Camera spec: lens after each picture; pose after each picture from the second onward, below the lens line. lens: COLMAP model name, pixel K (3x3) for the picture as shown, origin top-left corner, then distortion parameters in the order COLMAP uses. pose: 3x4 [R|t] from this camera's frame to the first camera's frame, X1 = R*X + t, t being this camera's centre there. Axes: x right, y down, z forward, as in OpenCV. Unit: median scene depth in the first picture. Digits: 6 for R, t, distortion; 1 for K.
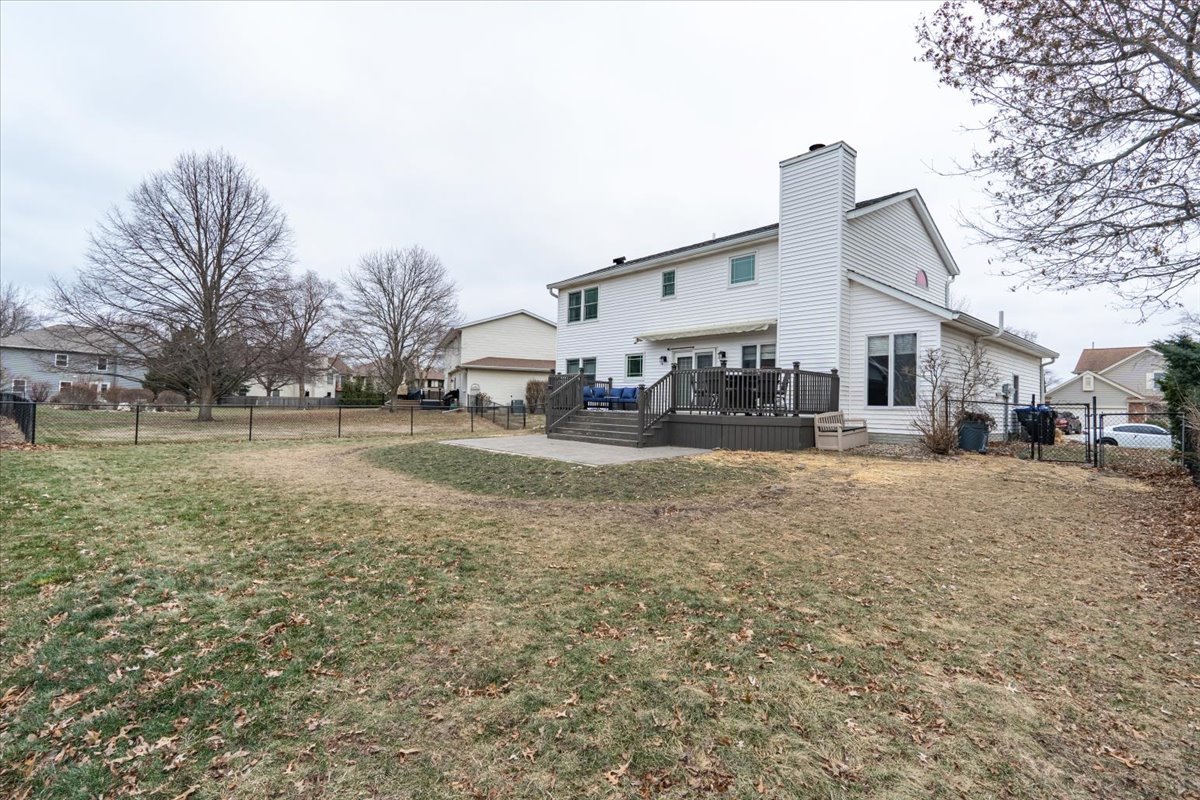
lens RADIAL K [[563.3, 0, 603.7], [0, 563.3, 411.7], [0, 0, 1]] dist [-0.000422, -0.000339]
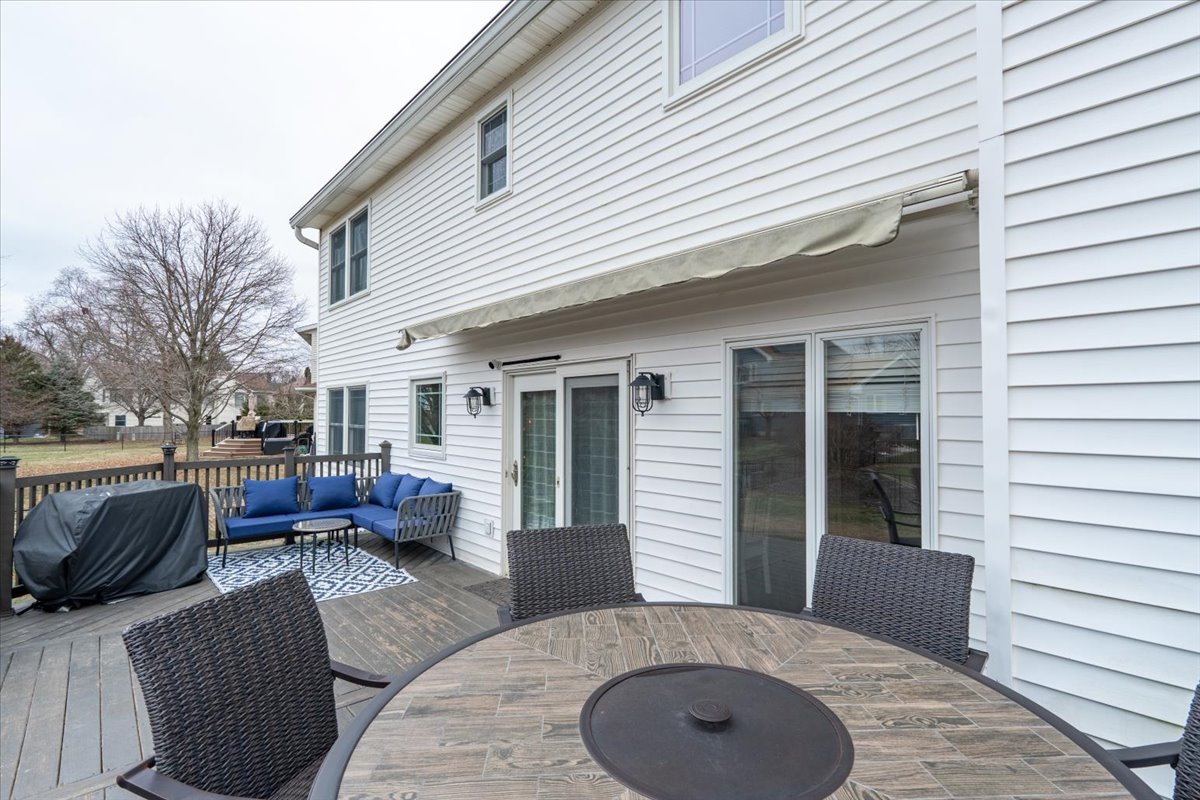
lens RADIAL K [[563.3, 0, 603.7], [0, 563.3, 411.7], [0, 0, 1]] dist [-0.000422, -0.000339]
pose [[0.999891, -0.014663, 0.001873, 0.181132], [0.014692, 0.999755, -0.016557, -0.083296], [-0.001630, 0.016583, 0.999861, 0.728558]]
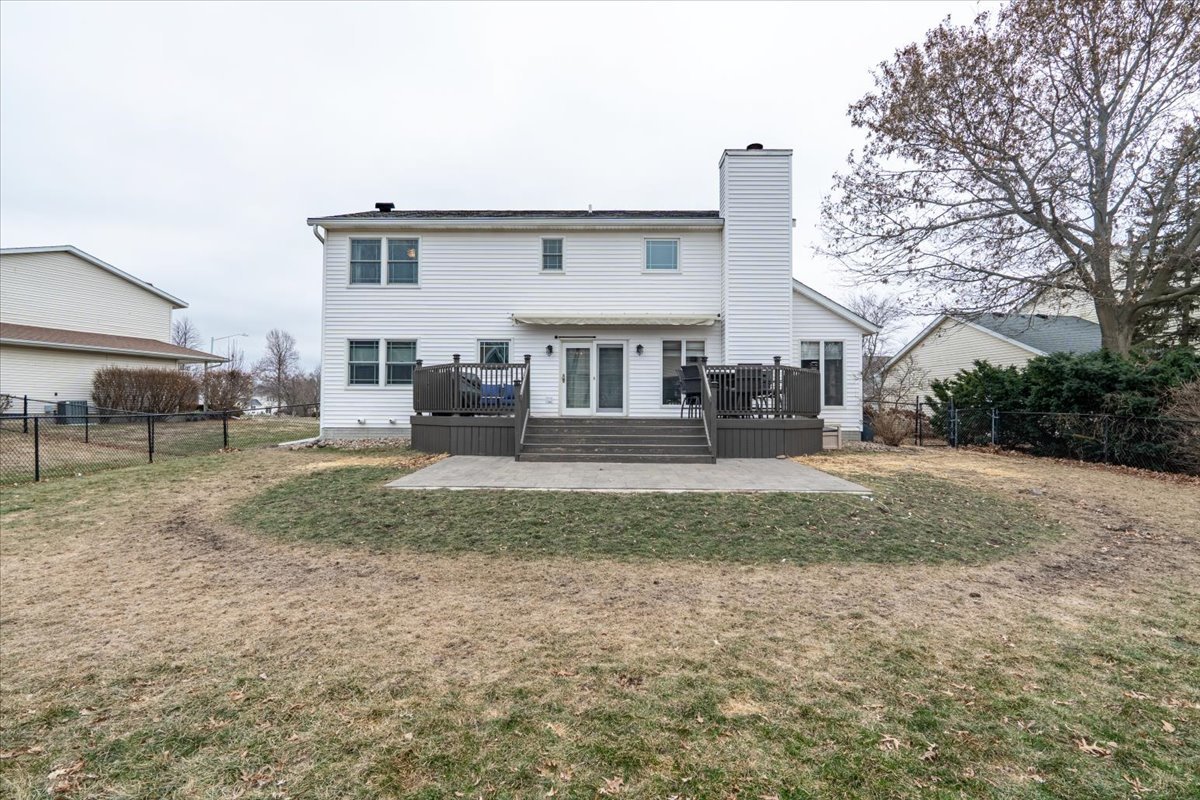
lens RADIAL K [[572.8, 0, 600.0], [0, 572.8, 400.0], [0, 0, 1]] dist [0.002453, 0.000231]
pose [[0.674704, -0.001505, 0.738087, -0.455542], [0.016796, 0.999770, -0.013315, -0.011213], [-0.737897, 0.021380, 0.674574, 0.432558]]
